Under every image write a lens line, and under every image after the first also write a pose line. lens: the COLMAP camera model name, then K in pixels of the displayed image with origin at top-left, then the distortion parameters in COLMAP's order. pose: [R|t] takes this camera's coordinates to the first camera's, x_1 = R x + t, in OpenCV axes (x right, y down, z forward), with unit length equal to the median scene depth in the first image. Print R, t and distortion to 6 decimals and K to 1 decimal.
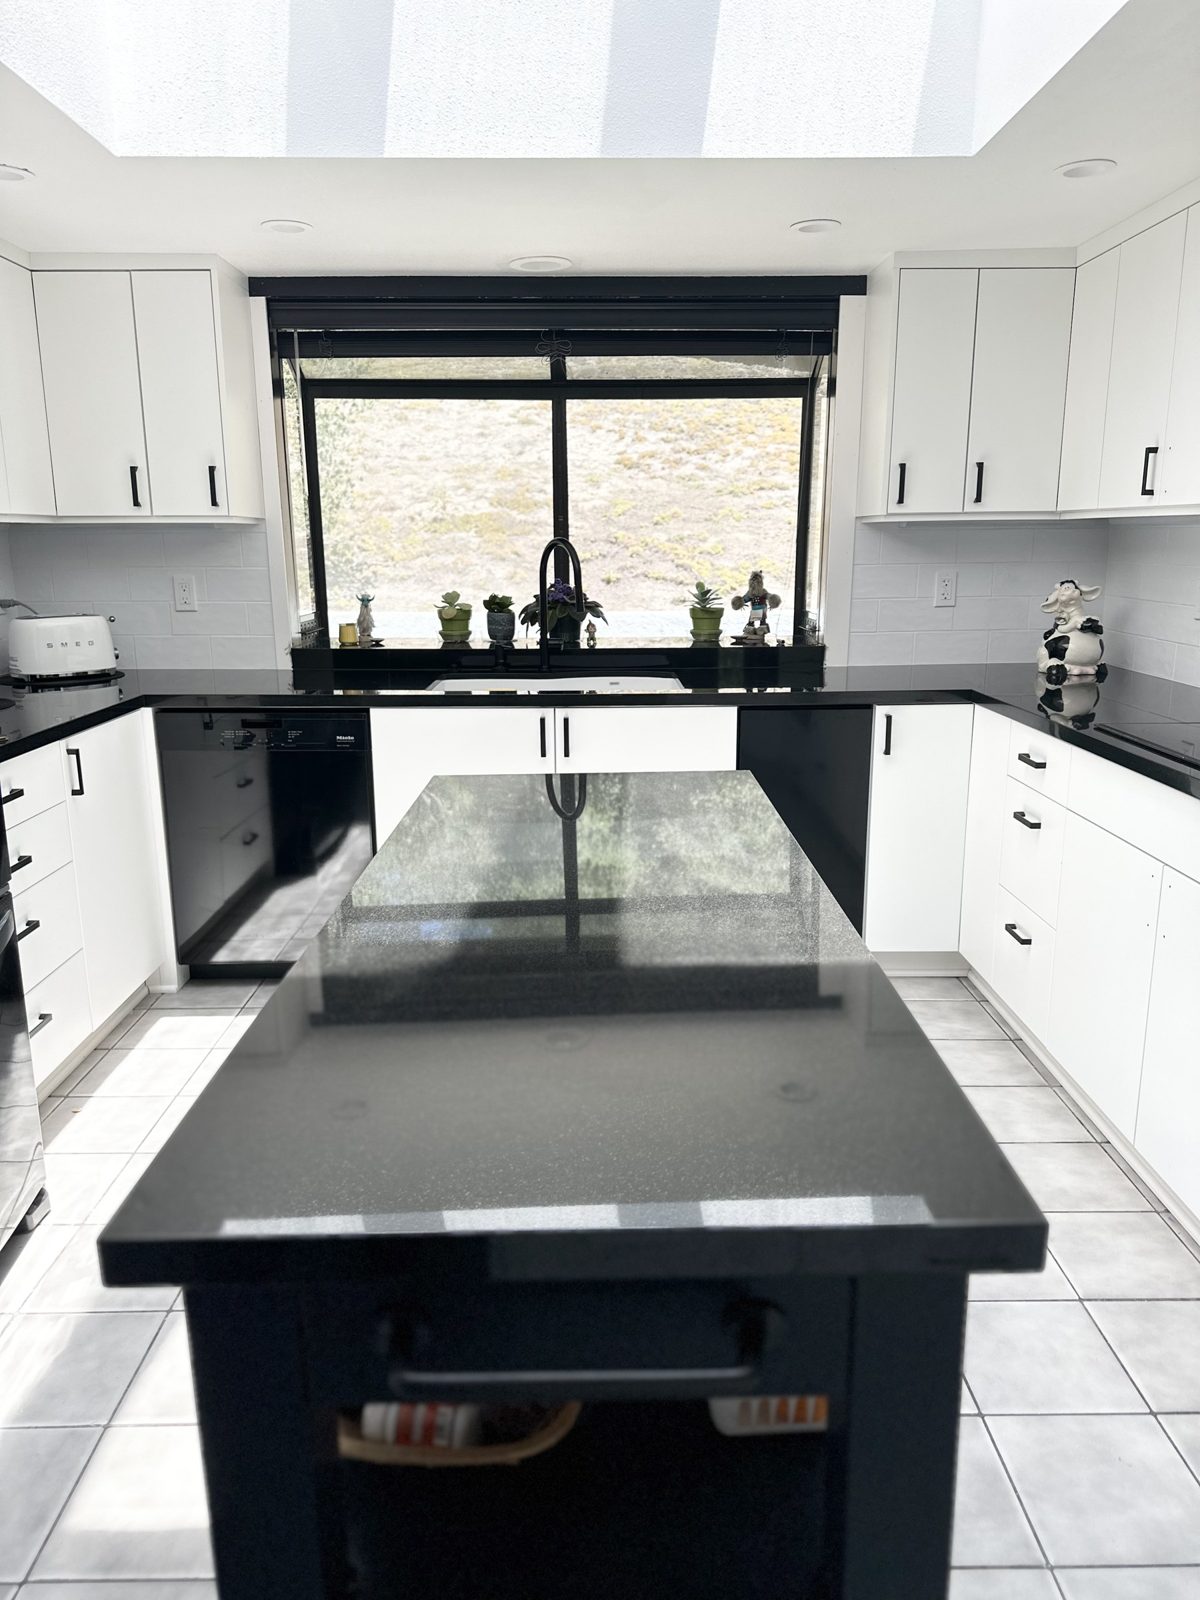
lens RADIAL K [[1127.6, 0, 601.5], [0, 1127.6, 799.7], [0, 0, 1]] dist [0.096815, -0.133561]
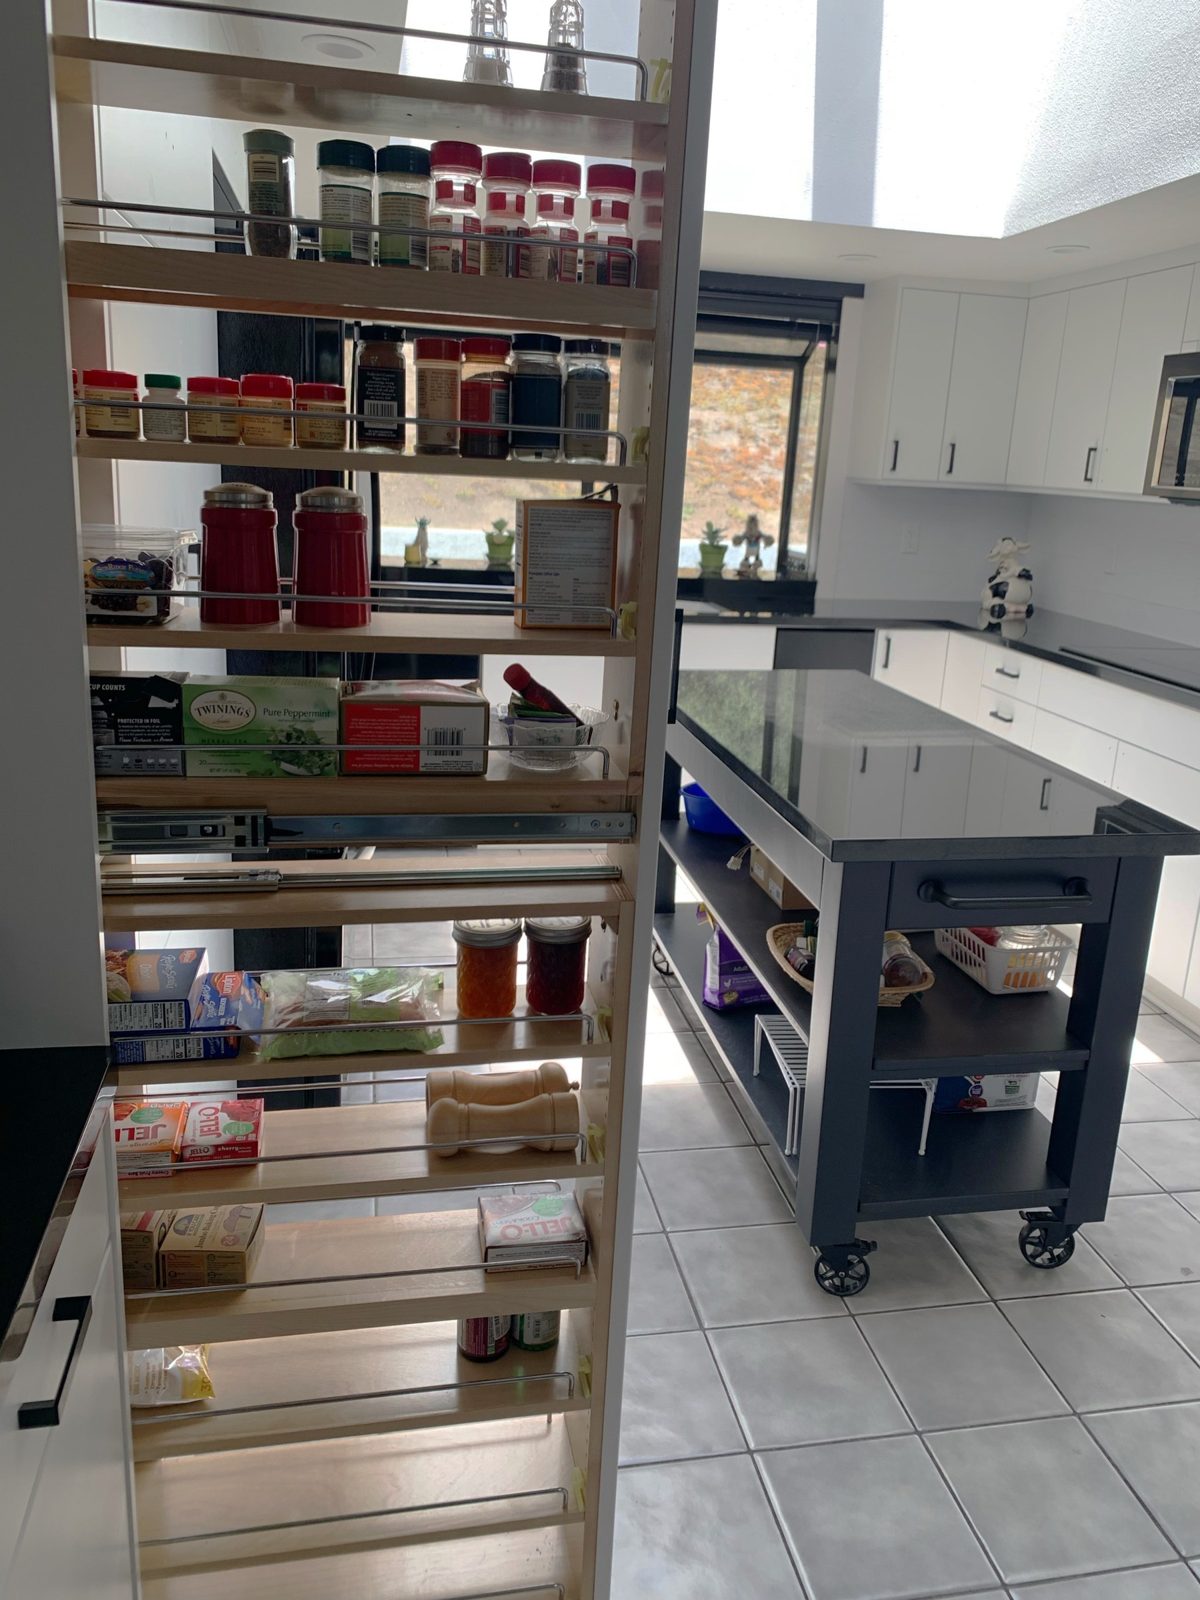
lens RADIAL K [[1258.6, 0, 606.1], [0, 1258.6, 779.7], [0, 0, 1]] dist [0.045286, -0.003944]
pose [[0.981313, 0.009673, 0.192177, -0.302695], [-0.015800, 0.999414, 0.030374, 0.043298], [-0.191771, -0.032843, 0.980890, -0.314082]]
